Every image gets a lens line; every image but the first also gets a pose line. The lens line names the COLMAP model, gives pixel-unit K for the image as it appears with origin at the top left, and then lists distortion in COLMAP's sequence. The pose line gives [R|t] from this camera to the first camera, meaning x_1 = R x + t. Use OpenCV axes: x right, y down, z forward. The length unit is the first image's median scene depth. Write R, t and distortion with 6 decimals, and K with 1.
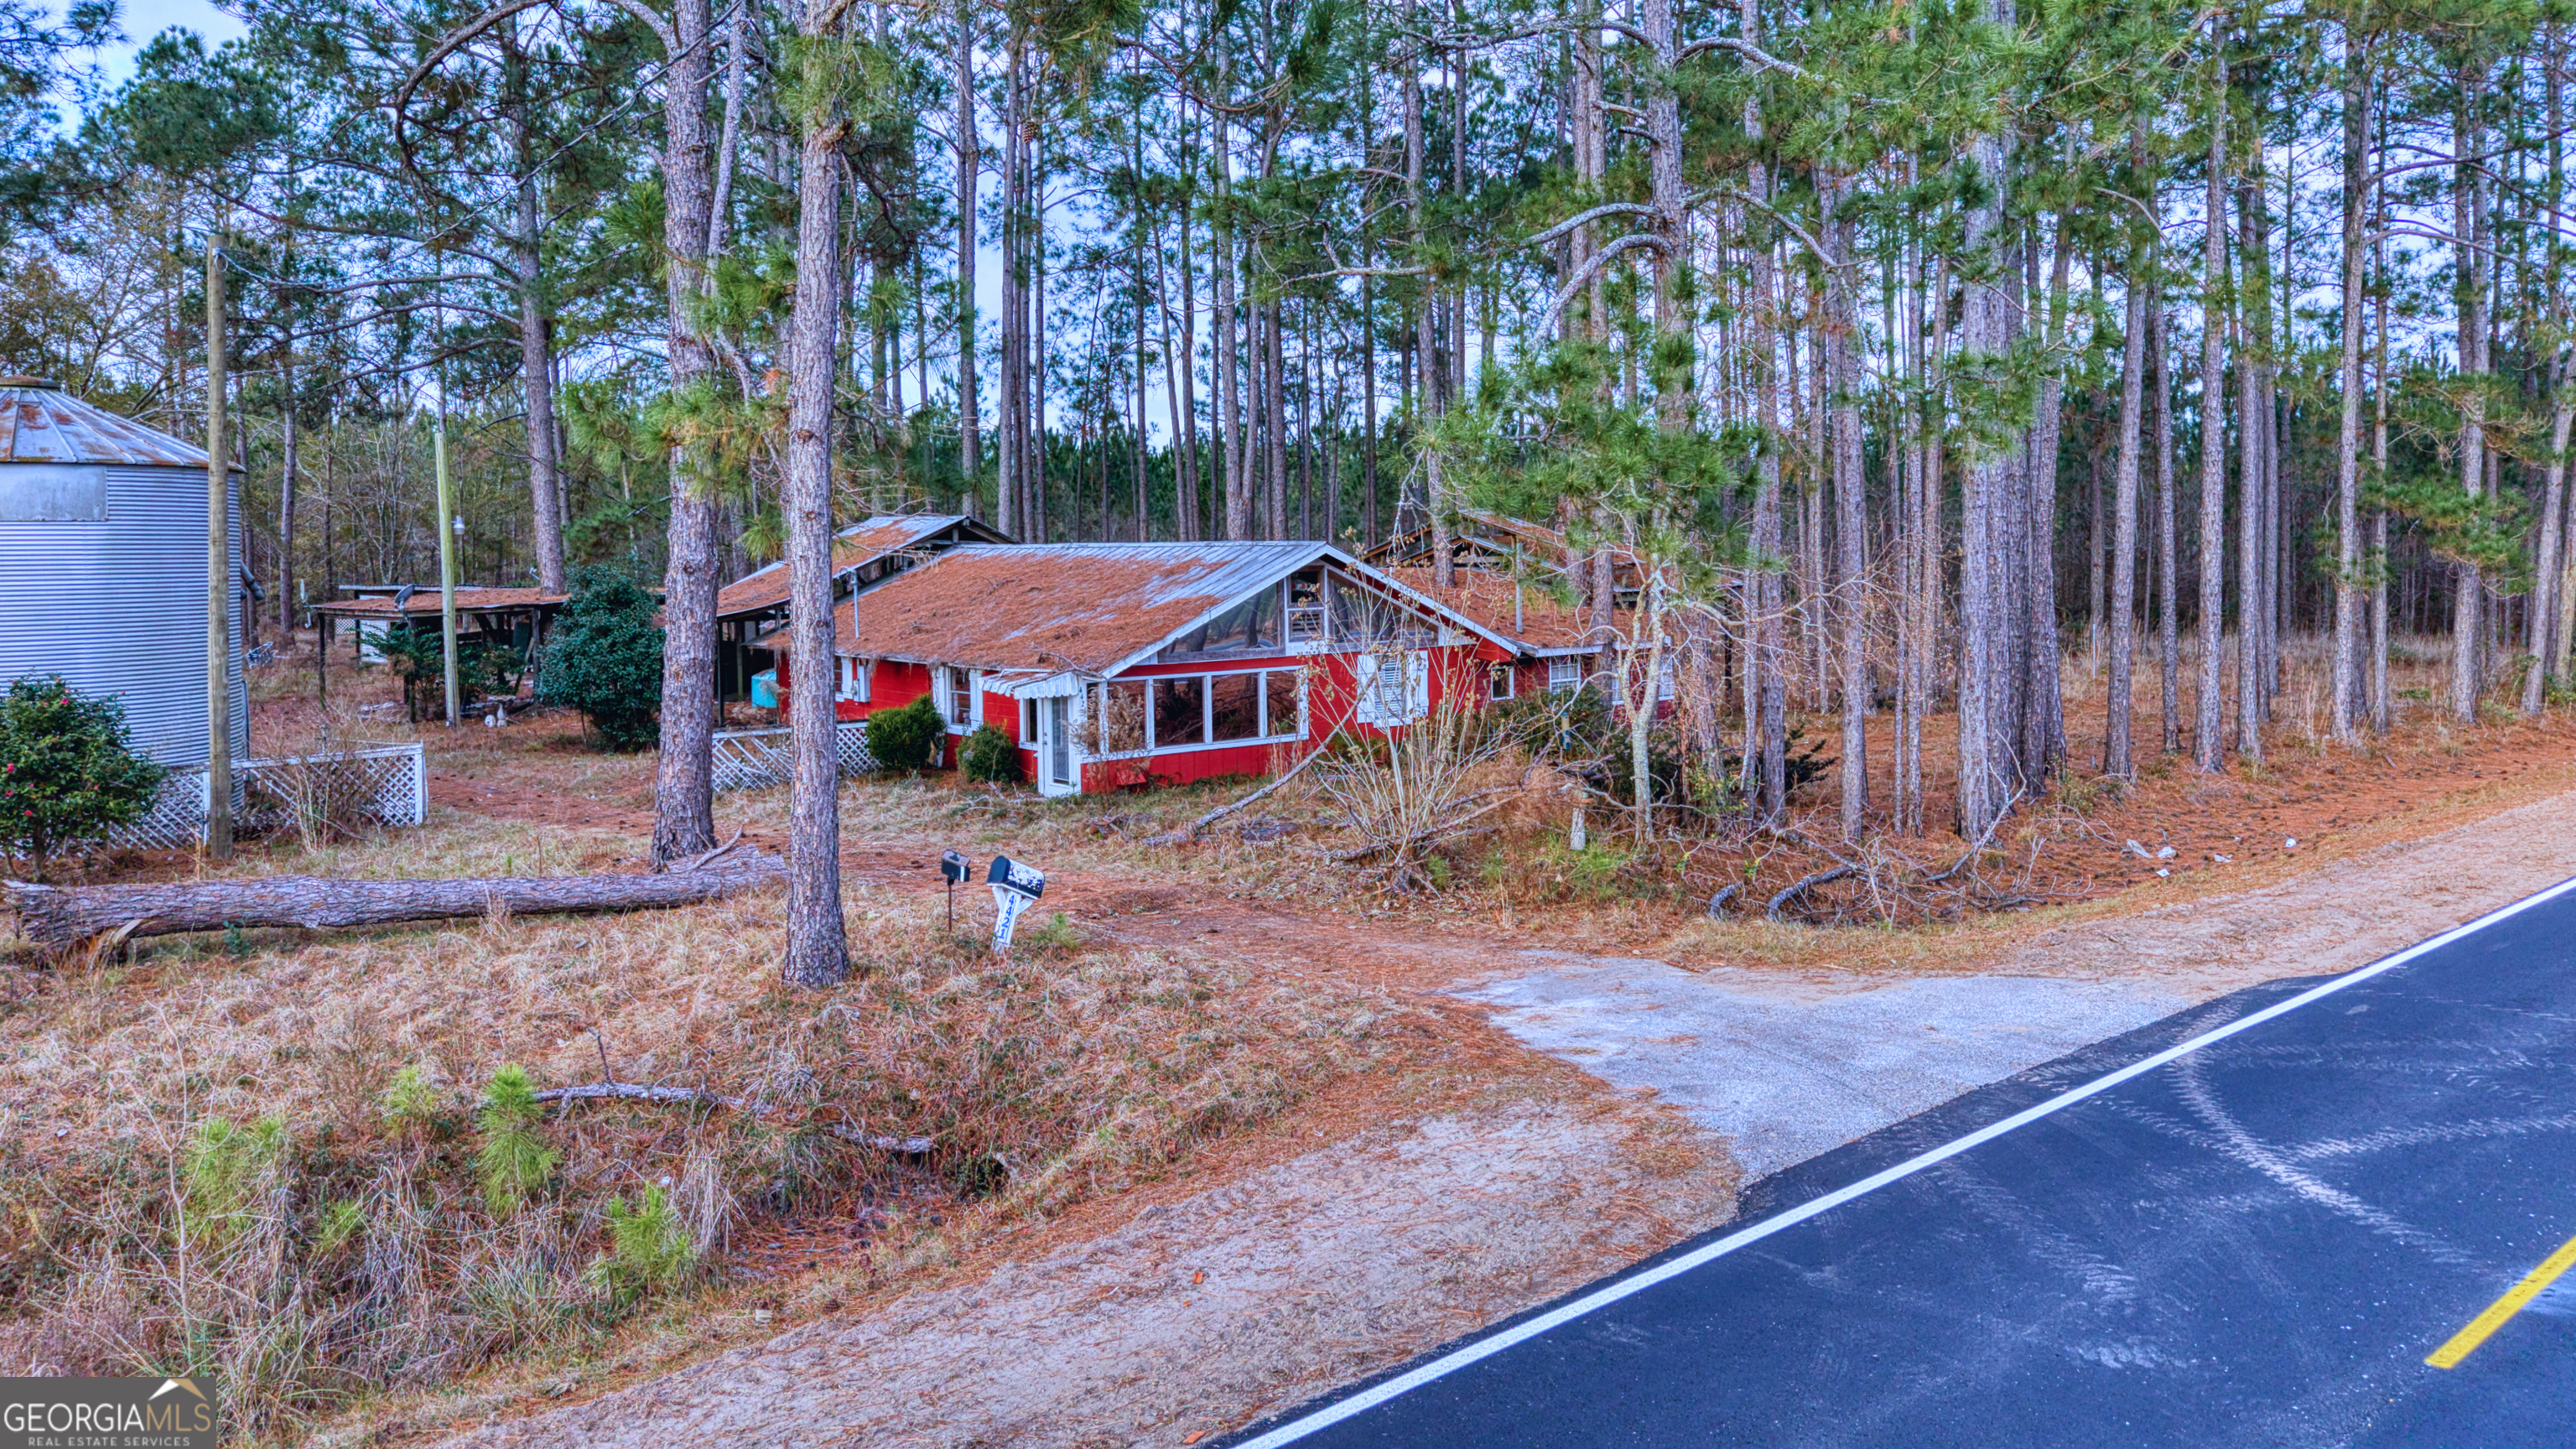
lens RADIAL K [[1835.3, 0, 1311.3], [0, 1835.3, 608.7], [0, 0, 1]] dist [0.000432, -0.004079]
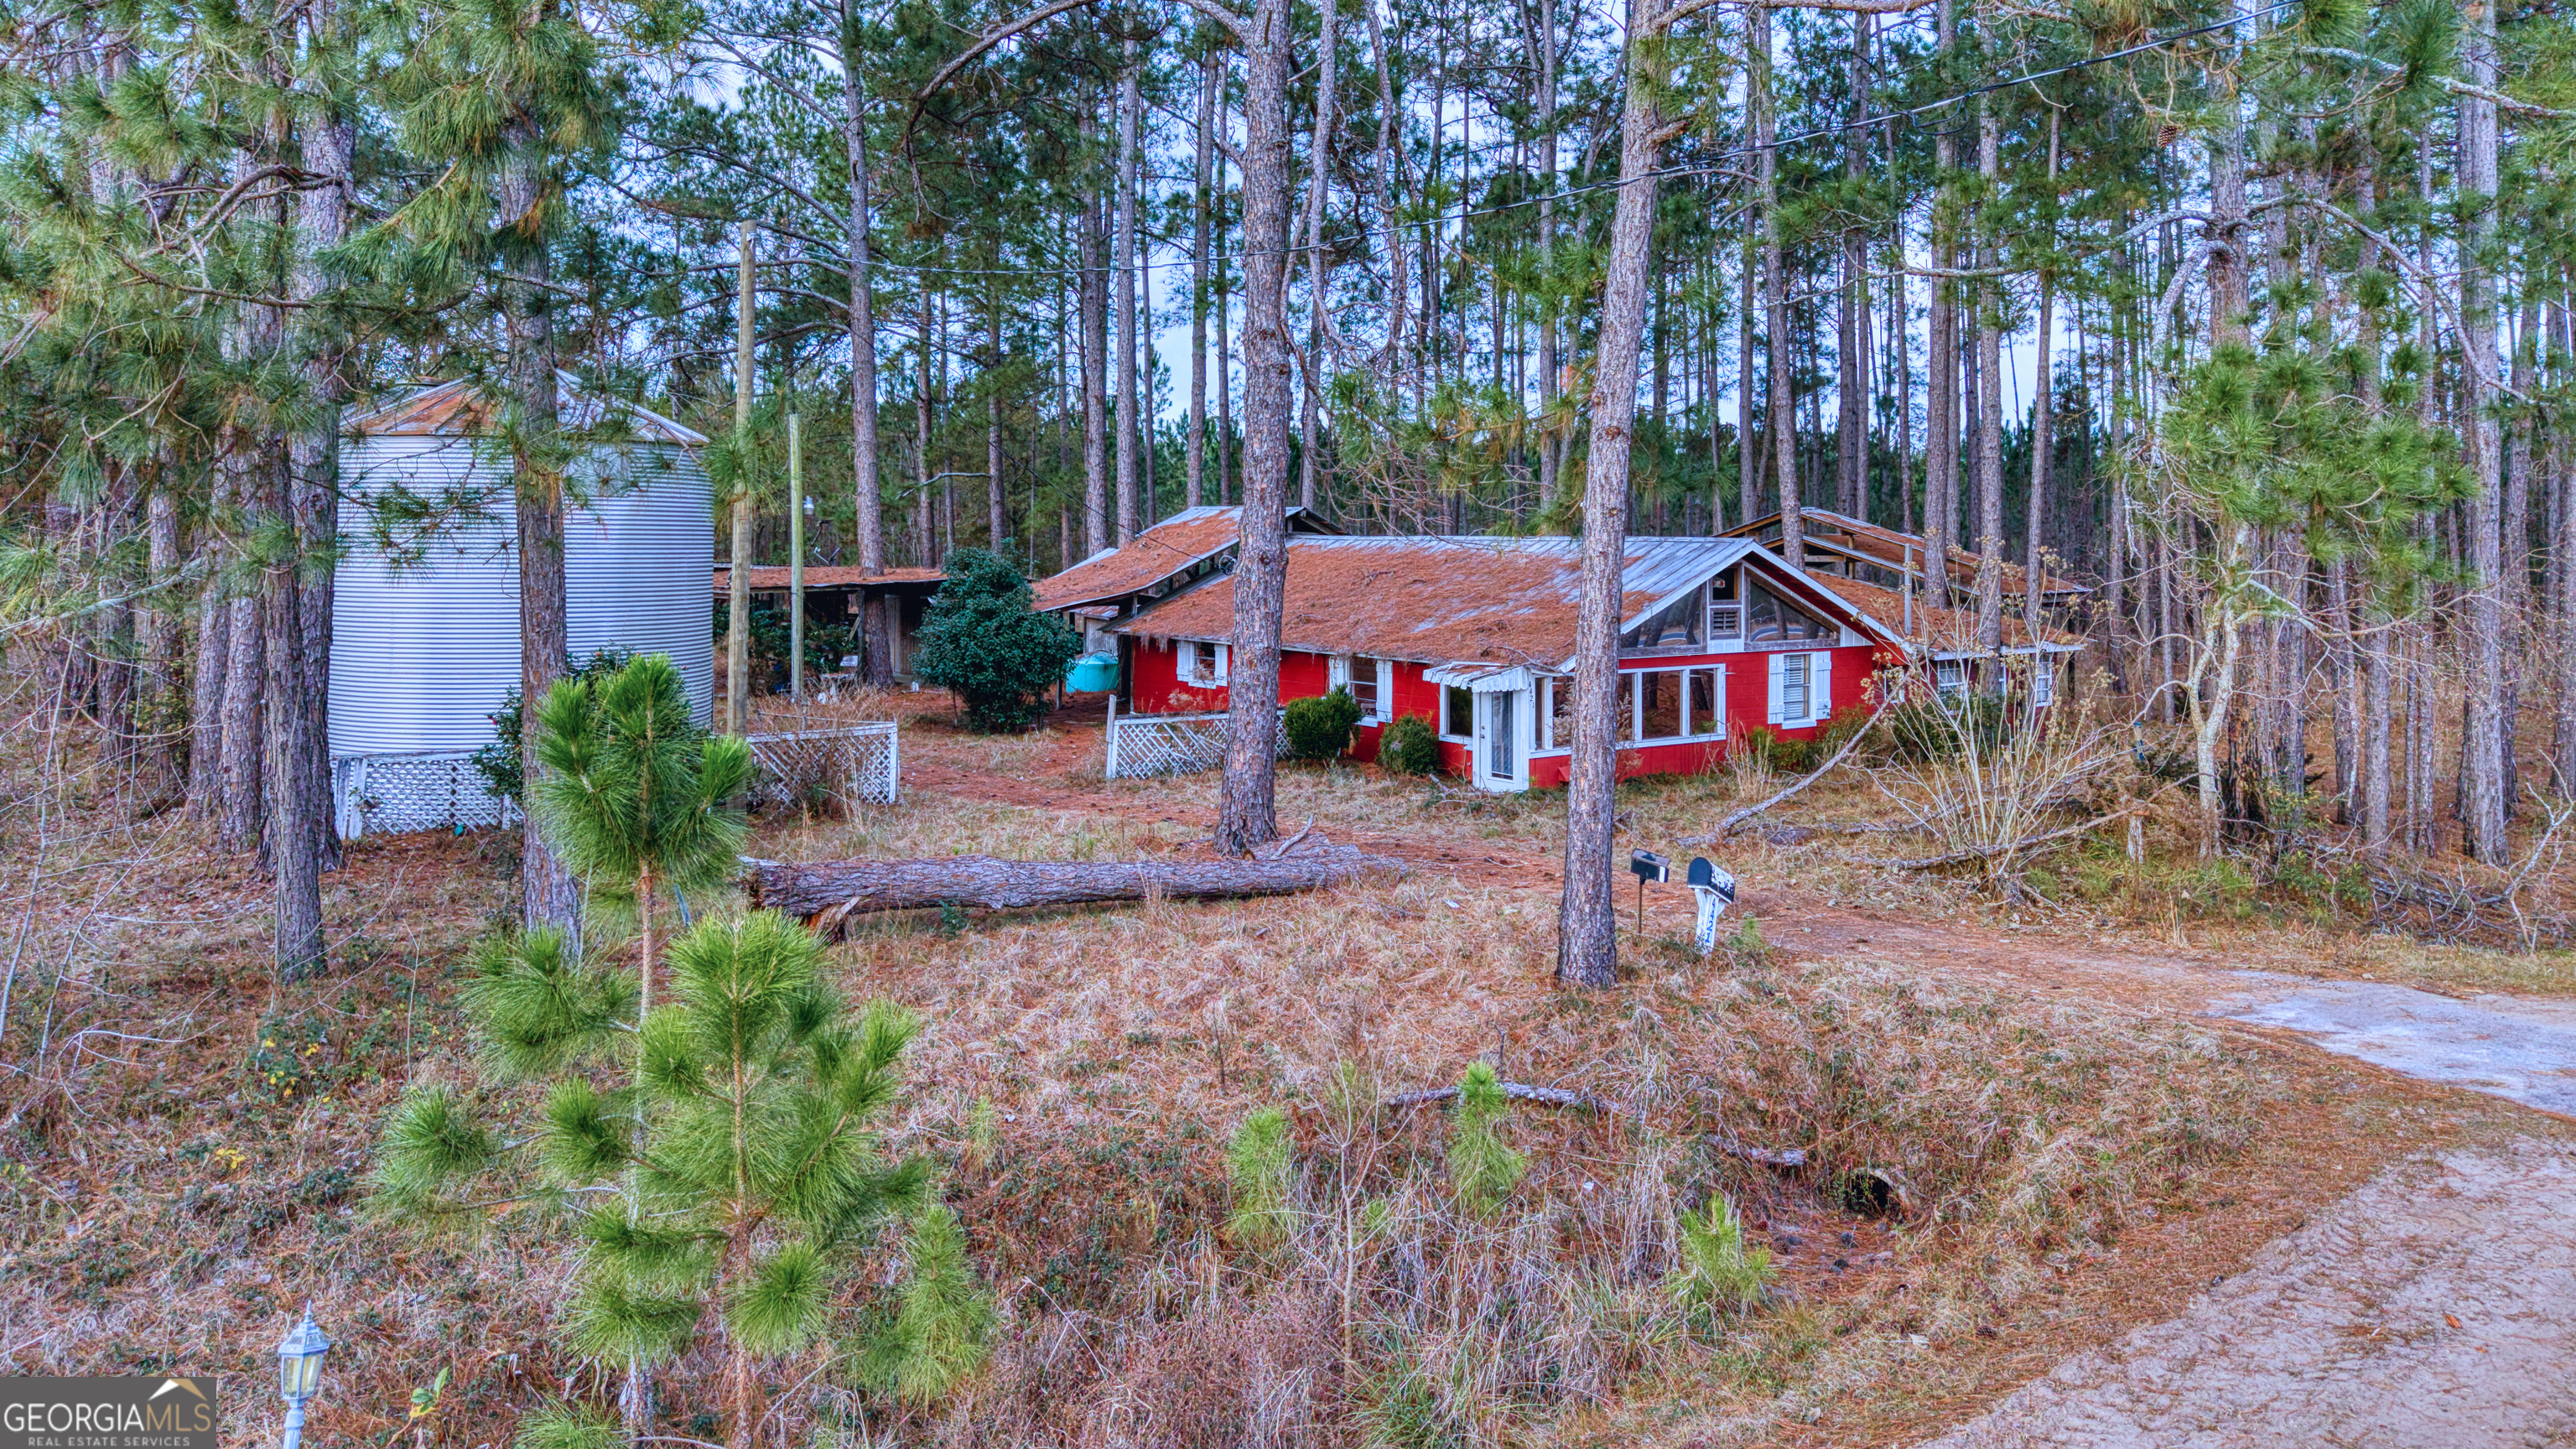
lens RADIAL K [[1826.2, 0, 1234.9], [0, 1826.2, 521.8], [0, 0, 1]] dist [-0.003434, -0.003269]
pose [[0.998209, 0.018386, -0.056928, -0.206233], [-0.020696, 0.998975, -0.040258, -0.000605], [0.056129, 0.041364, 0.997566, -0.000667]]
